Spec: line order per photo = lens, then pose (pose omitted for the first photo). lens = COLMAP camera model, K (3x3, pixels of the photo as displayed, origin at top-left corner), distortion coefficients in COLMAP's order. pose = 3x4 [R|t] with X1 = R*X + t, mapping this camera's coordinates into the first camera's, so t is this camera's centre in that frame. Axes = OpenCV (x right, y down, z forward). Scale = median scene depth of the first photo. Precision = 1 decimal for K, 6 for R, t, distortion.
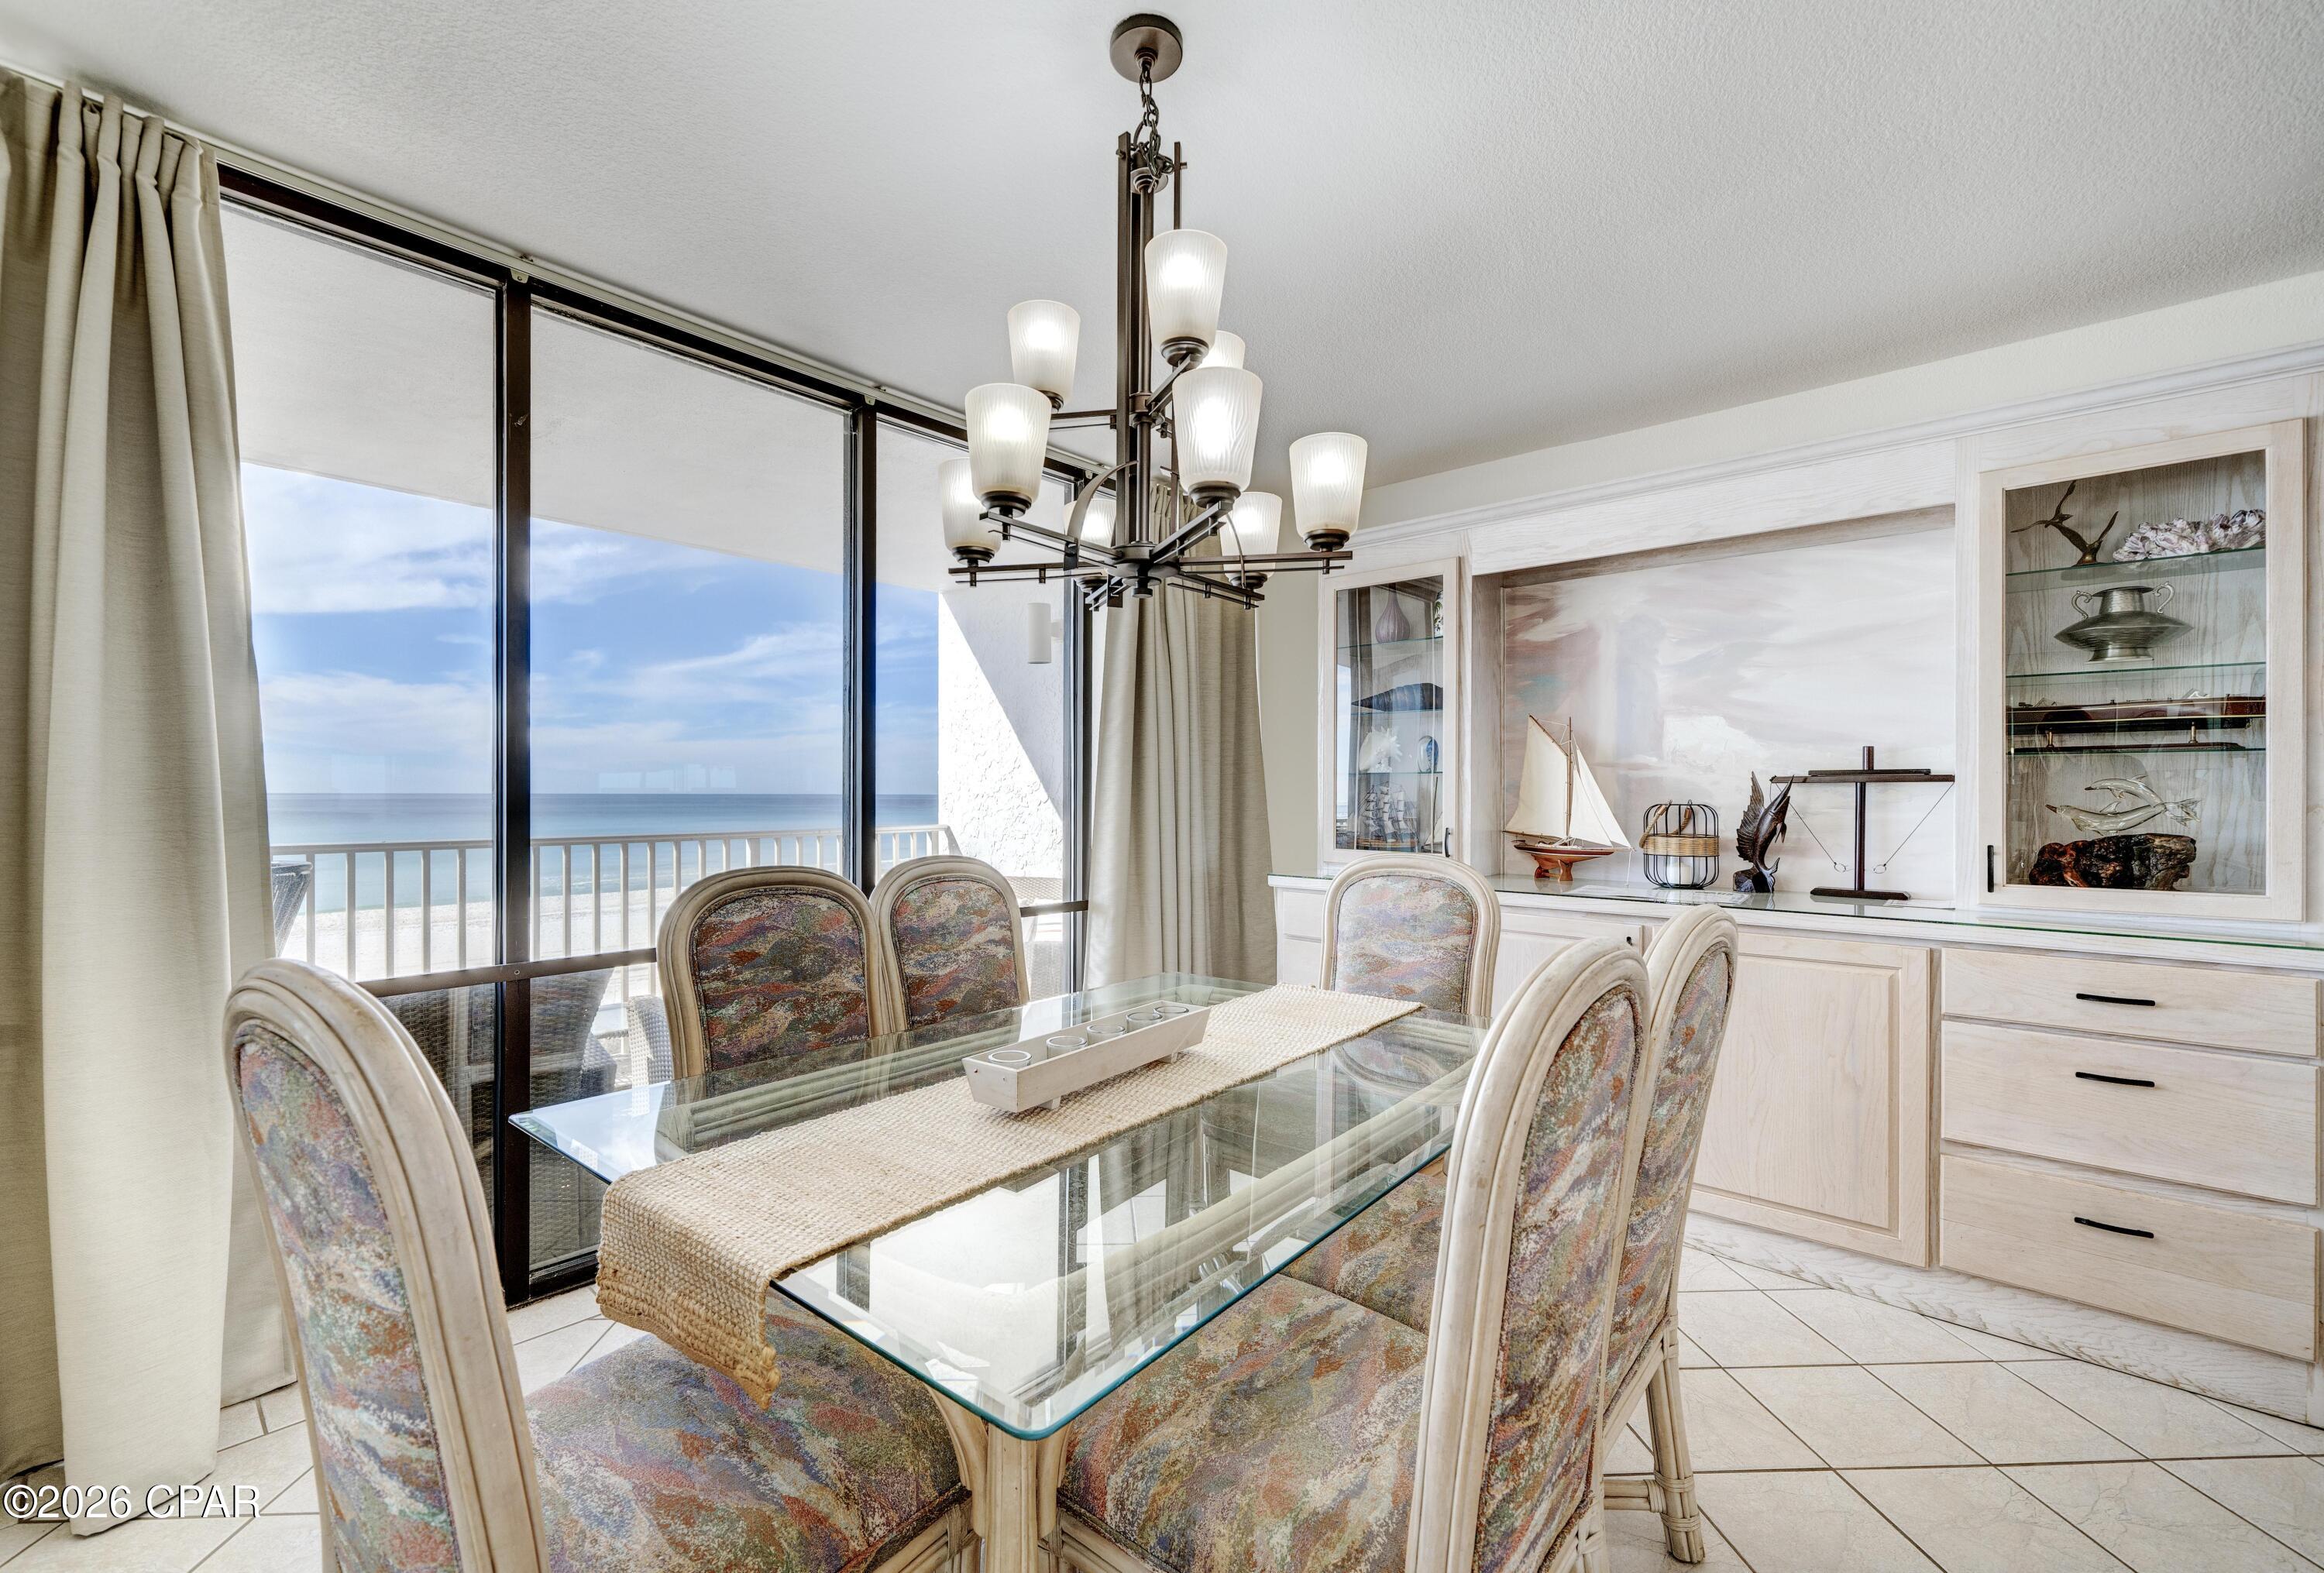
lens RADIAL K [[974.5, 0, 1151.9], [0, 974.5, 792.4], [0, 0, 1]] dist [-0.002133, -0.000181]
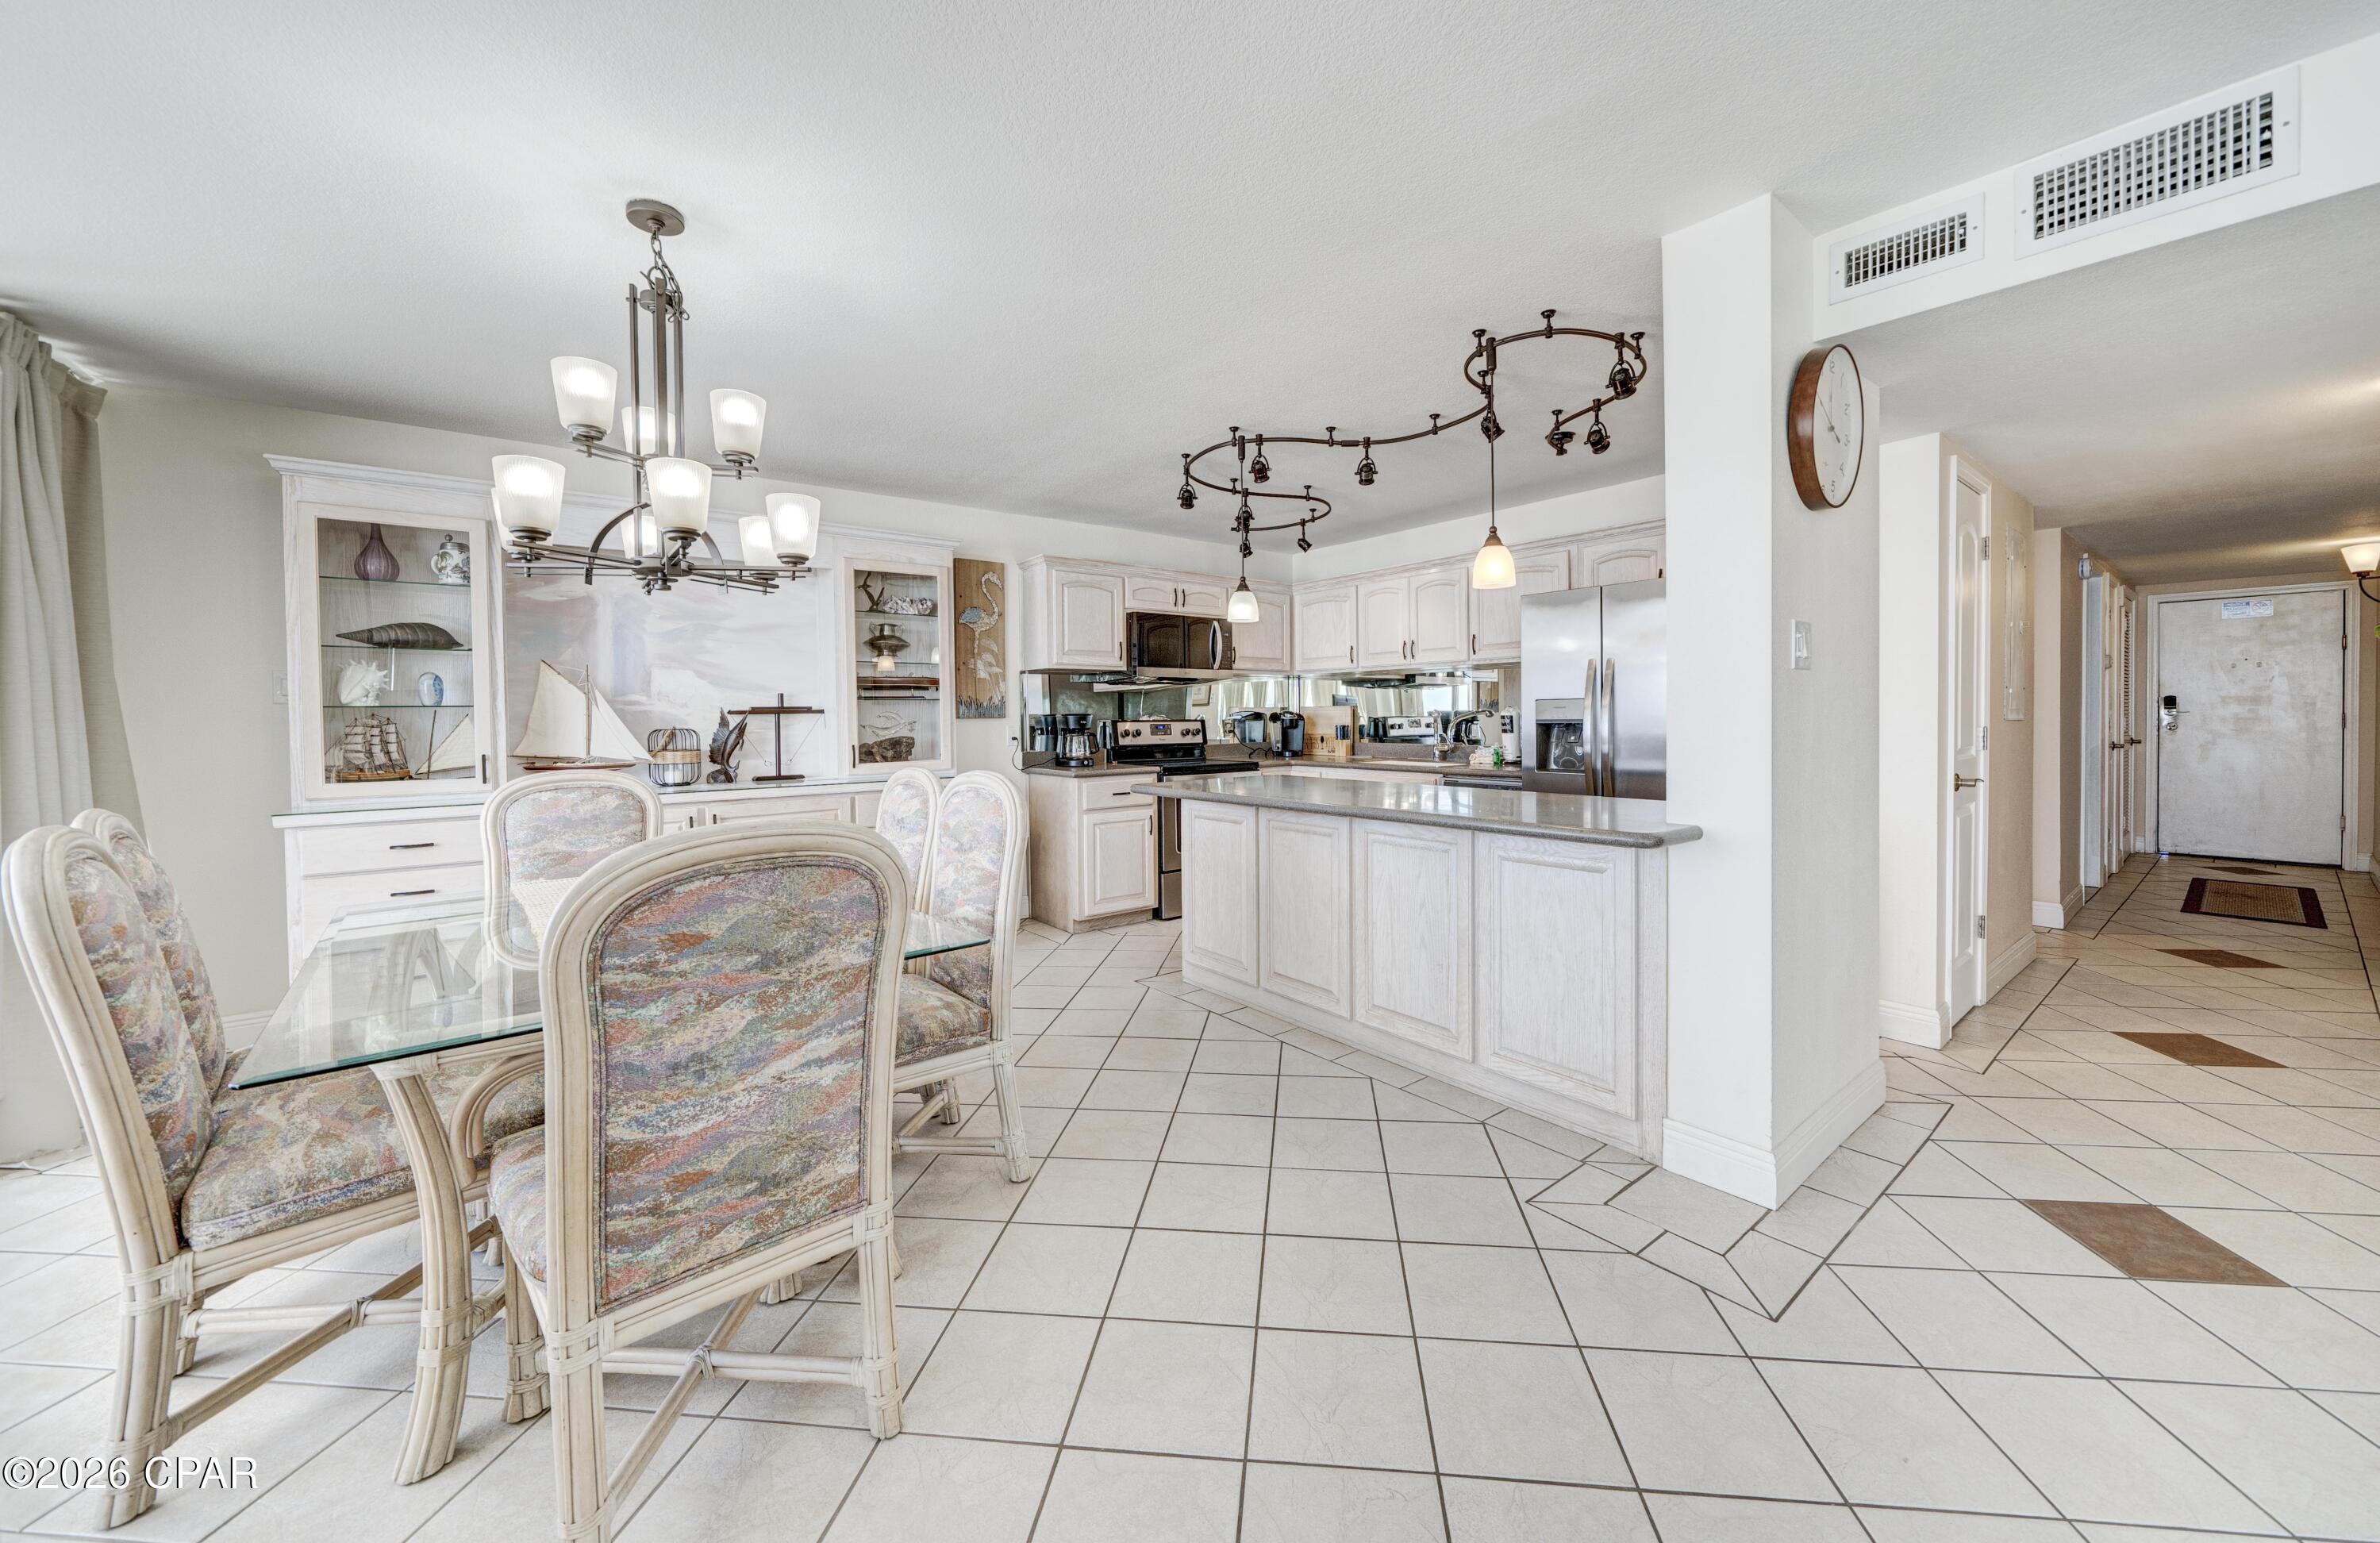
lens RADIAL K [[858.4, 0, 1205.9], [0, 858.4, 730.1], [0, 0, 1]] dist [-0.017050, 0.000148]
pose [[0.170132, -0.021572, 0.985185, -0.665103], [0.011163, 0.999738, 0.019963, -0.003471], [-0.985358, 0.007601, 0.170328, -0.017067]]
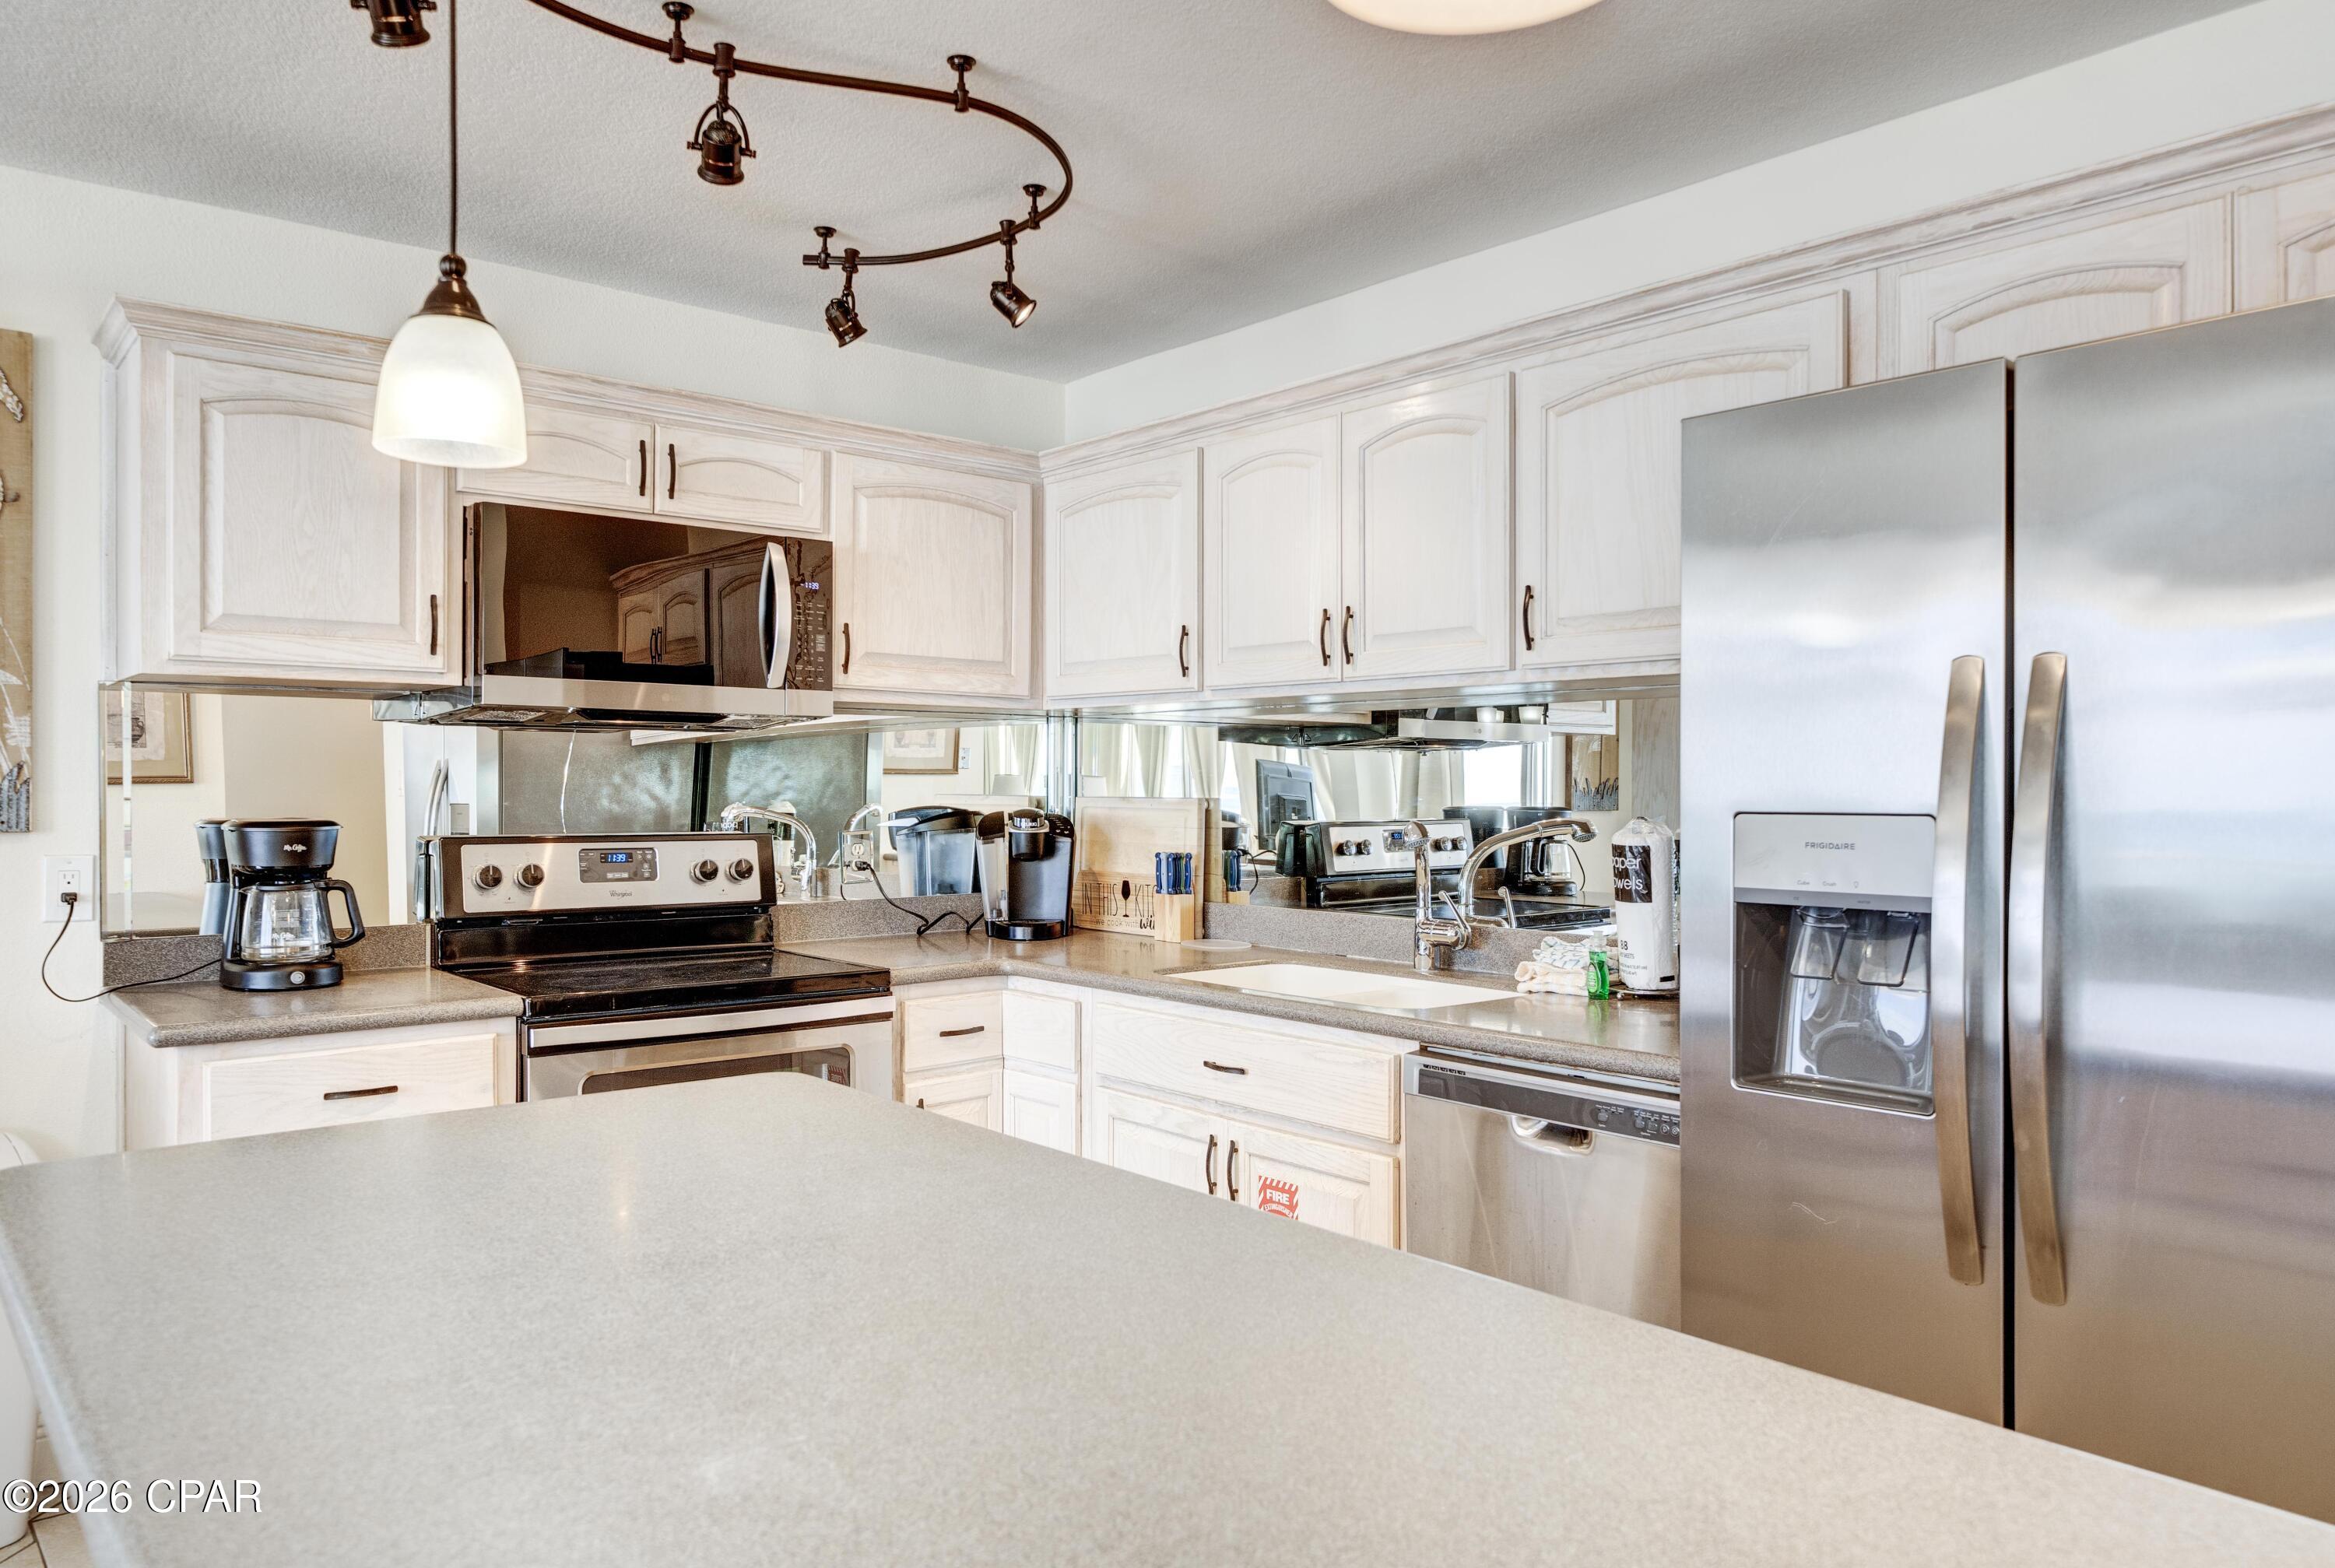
lens RADIAL K [[1576.4, 0, 1150.1], [0, 1576.4, 793.7], [0, 0, 1]] dist [0.008448, -0.001926]
pose [[0.141260, -0.006408, 0.989952, 0.150761], [-0.000918, 0.999978, 0.006604, -0.031245], [-0.989972, -0.001842, 0.141251, -0.167510]]
